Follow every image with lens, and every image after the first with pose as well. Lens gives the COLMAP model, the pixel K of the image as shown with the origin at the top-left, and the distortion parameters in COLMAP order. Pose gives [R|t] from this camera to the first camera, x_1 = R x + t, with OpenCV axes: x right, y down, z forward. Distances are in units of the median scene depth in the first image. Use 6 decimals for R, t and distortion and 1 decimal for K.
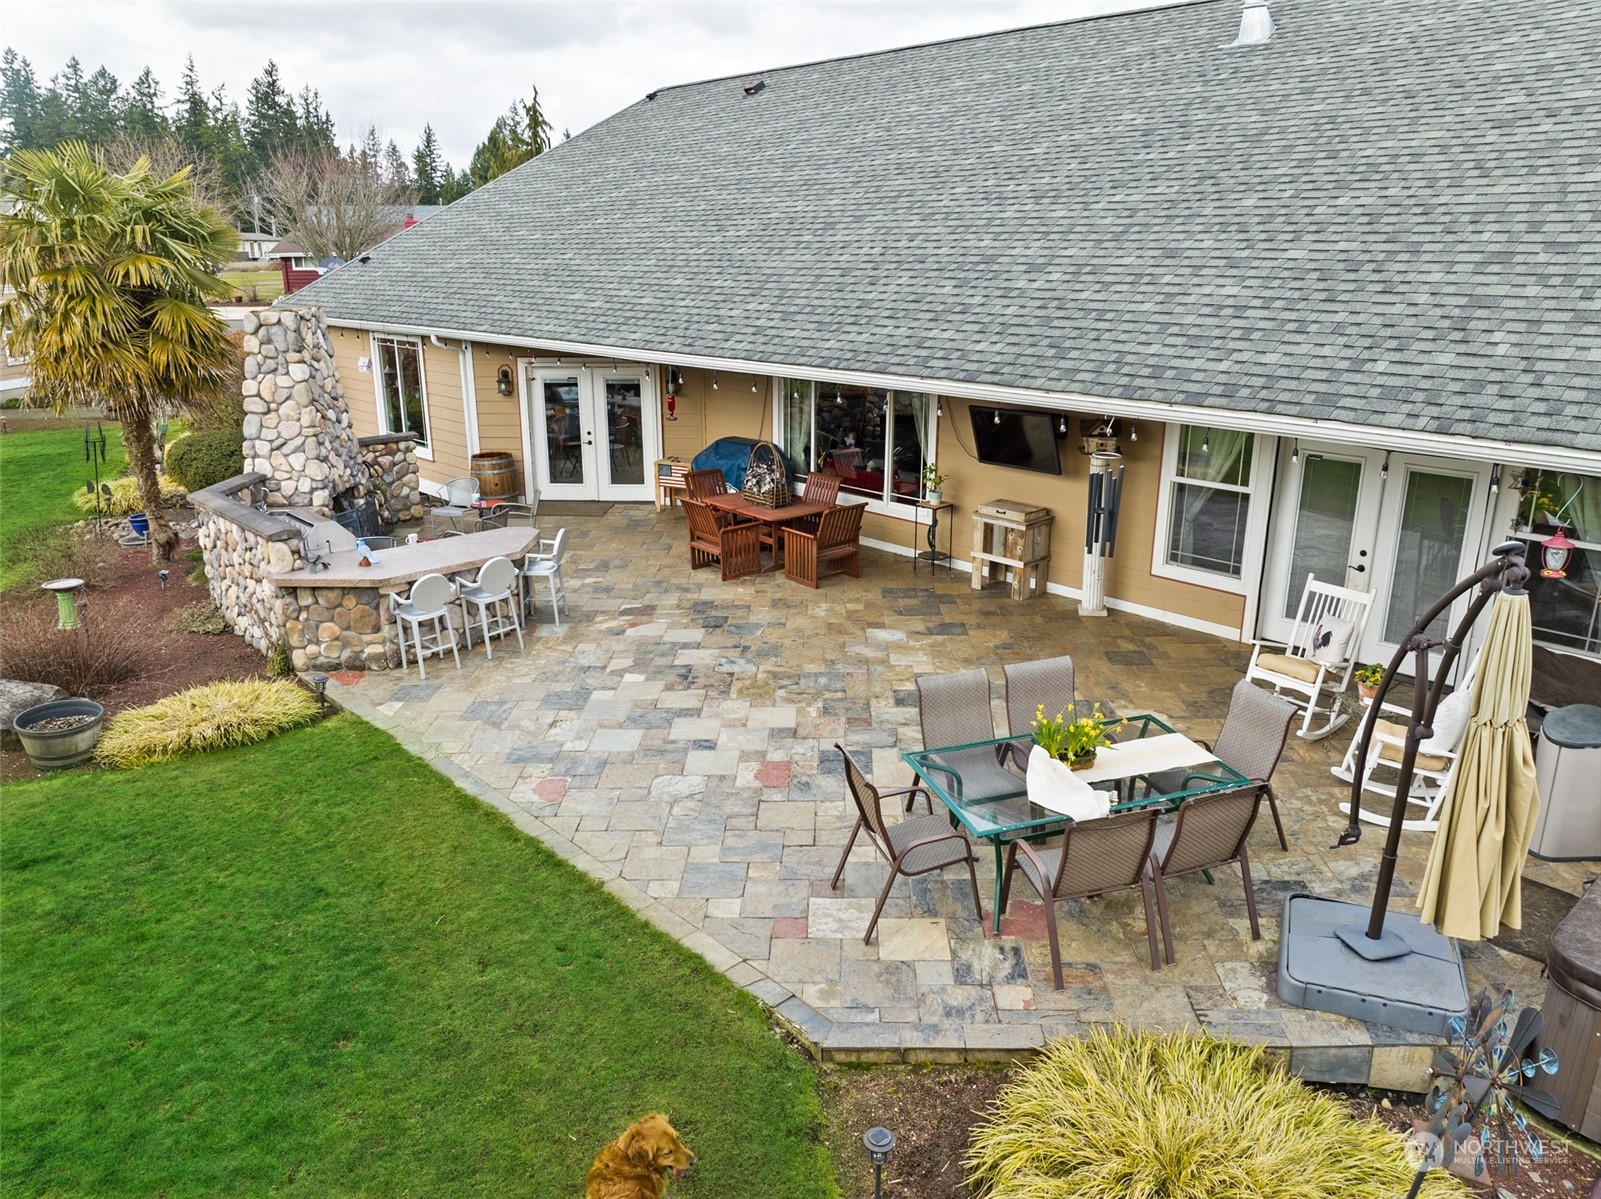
lens RADIAL K [[1136.5, 0, 800.5], [0, 1136.5, 599.5], [0, 0, 1]] dist [-0.043087, 0.001753]
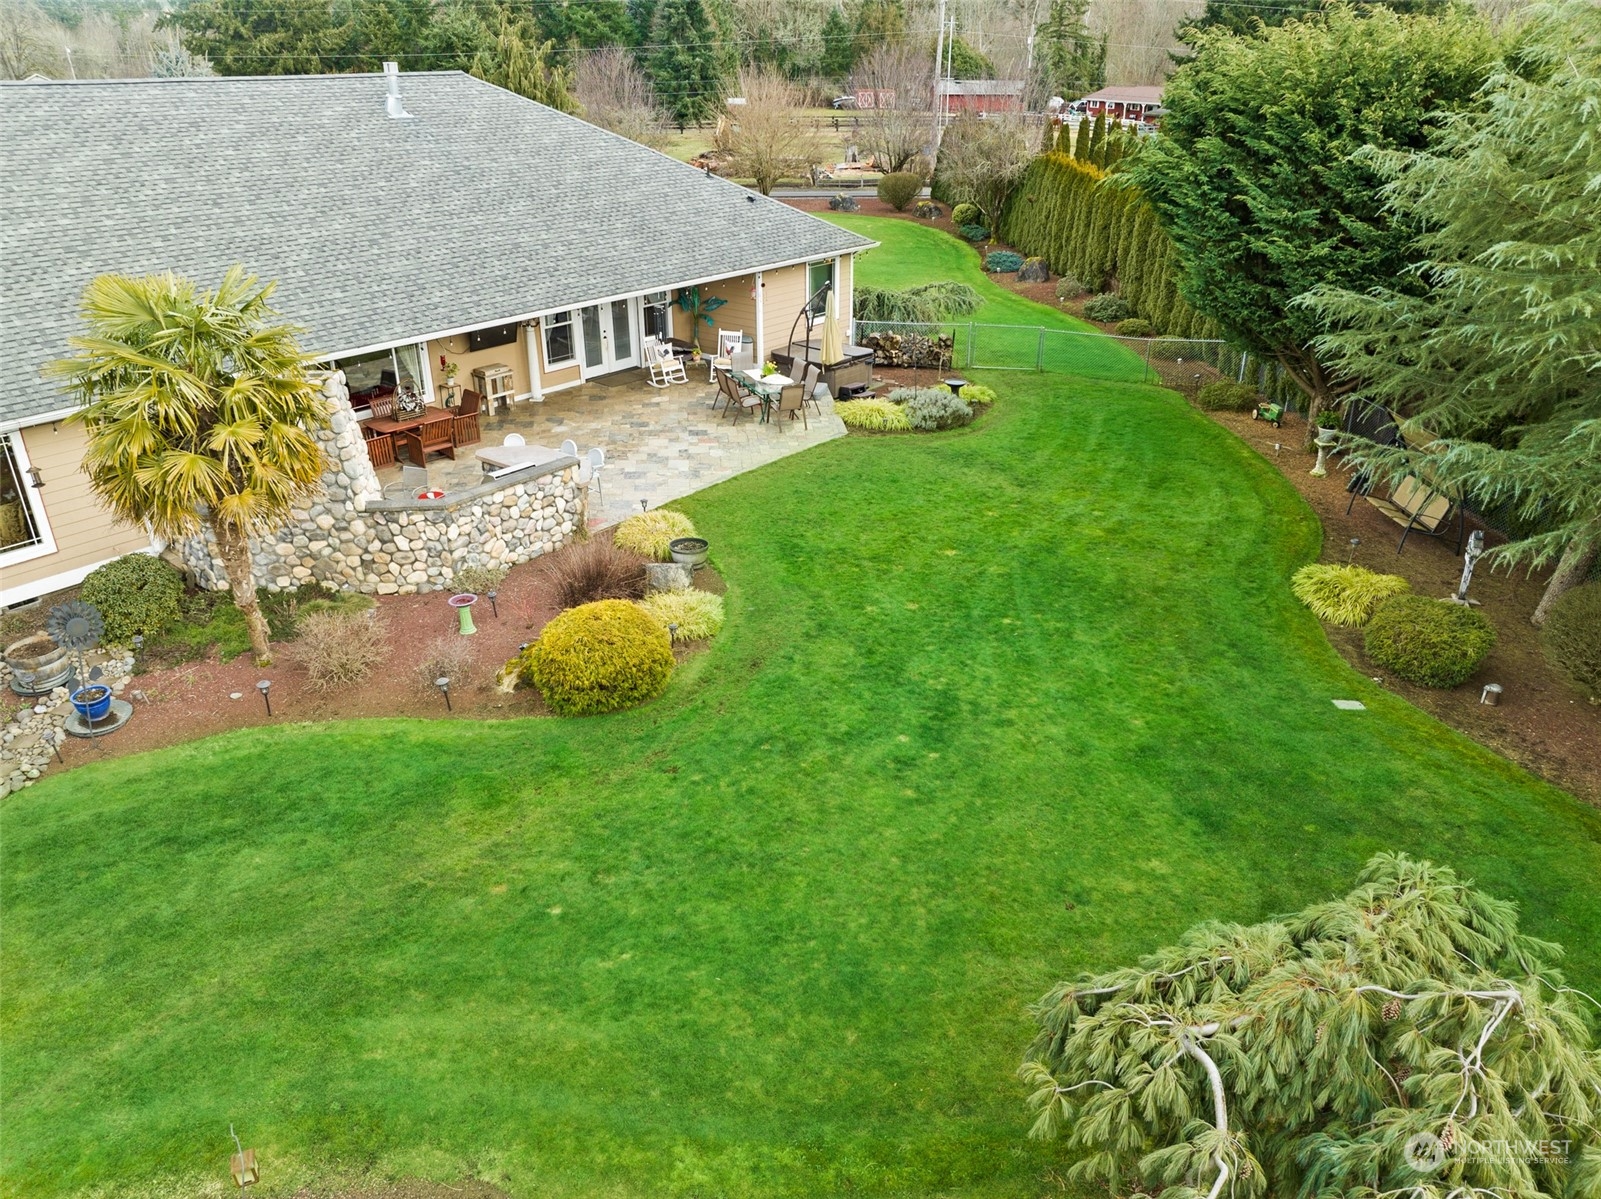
lens RADIAL K [[1136.5, 0, 800.5], [0, 1136.5, 599.5], [0, 0, 1]] dist [-0.043087, 0.001753]
pose [[-0.140922, -0.418127, 0.897391, -2.192221], [0.308245, 0.842851, 0.441121, -0.537858], [-0.940811, 0.338780, 0.010109, 0.773613]]
